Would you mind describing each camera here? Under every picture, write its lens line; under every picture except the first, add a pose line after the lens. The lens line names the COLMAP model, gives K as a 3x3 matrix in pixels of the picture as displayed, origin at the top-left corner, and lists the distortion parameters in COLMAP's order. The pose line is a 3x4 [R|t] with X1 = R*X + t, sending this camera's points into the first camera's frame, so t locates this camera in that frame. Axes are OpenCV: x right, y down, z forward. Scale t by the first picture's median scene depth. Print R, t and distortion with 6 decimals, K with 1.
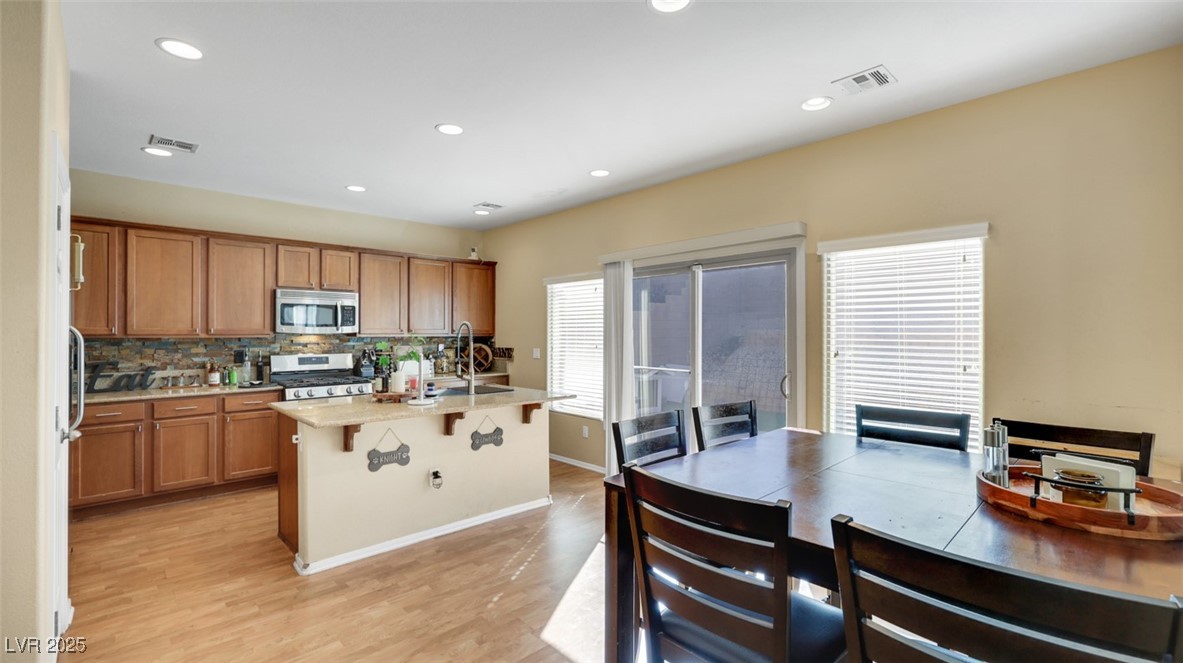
lens RADIAL K [[509.5, 0, 598.8], [0, 509.5, 330.2], [0, 0, 1]] dist [0.001813, -0.000197]
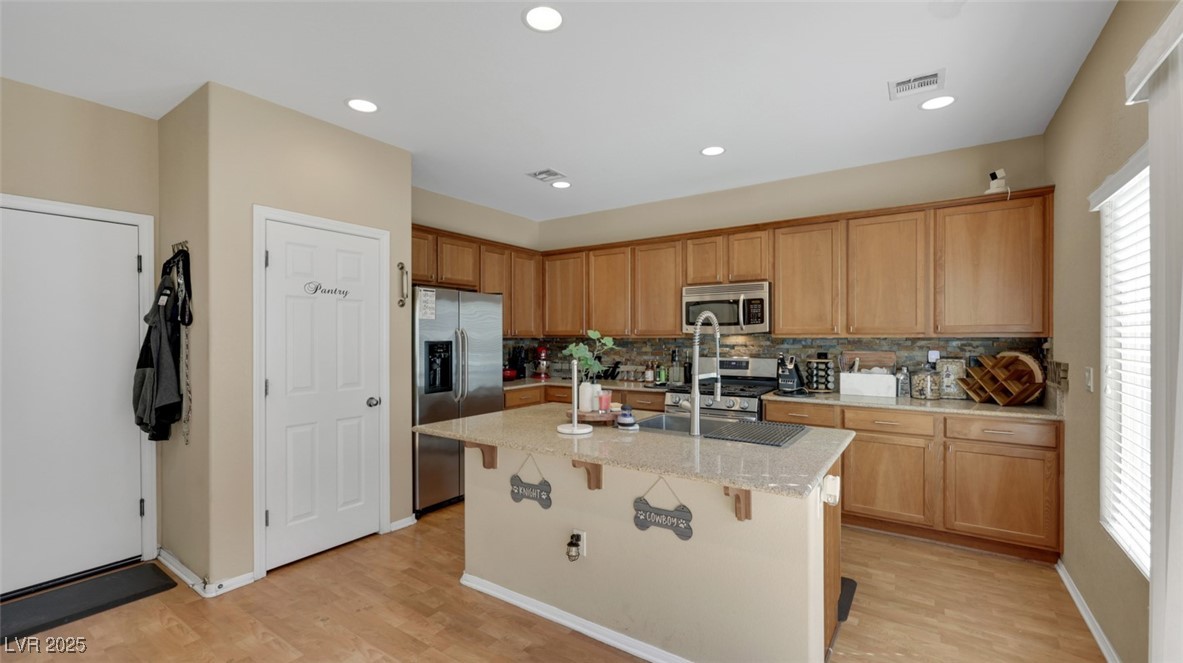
lens RADIAL K [[488.9, 0, 590.0], [0, 488.9, 343.6], [0, 0, 1]] dist [-0.002005, 0.000346]
pose [[0.204181, 0.013751, -0.978837, 0.241170], [0.008146, 0.999843, 0.015745, 0.009308], [0.978899, -0.011188, 0.204036, 0.674138]]
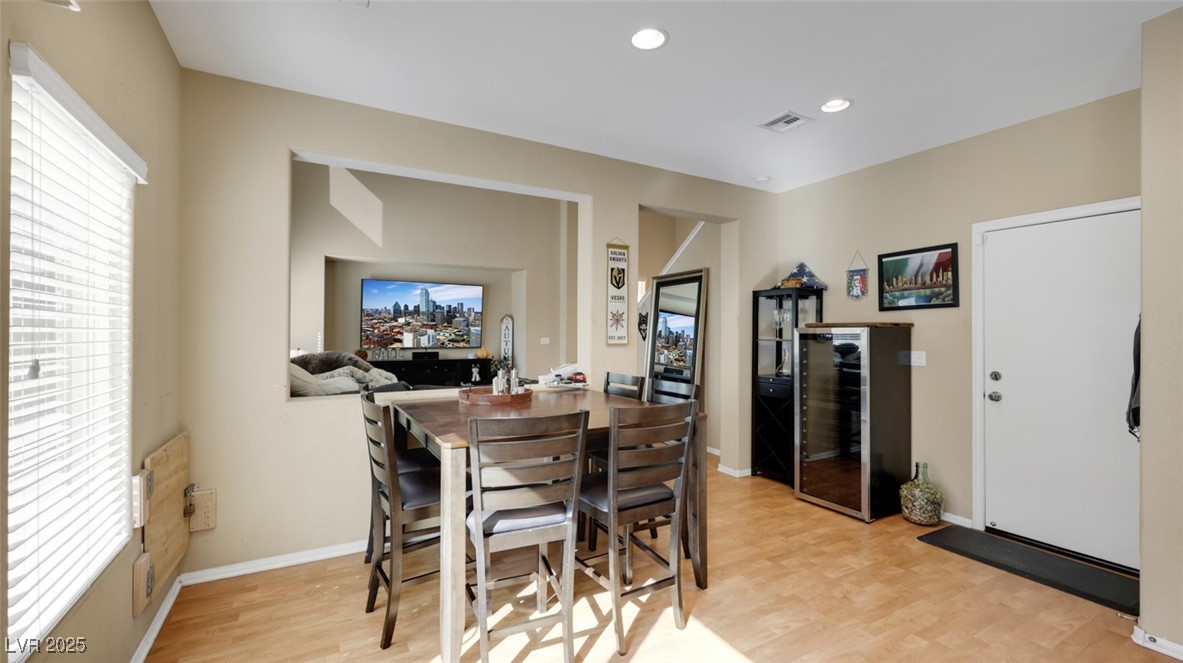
lens RADIAL K [[488.9, 0, 591.0], [0, 488.9, 330.0], [0, 0, 1]] dist [-0.002005, 0.000346]
pose [[-0.970601, -0.002294, 0.240682, 0.003377], [-0.003970, 0.999971, -0.006483, 0.012797], [-0.240660, -0.007248, -0.970582, 0.934659]]
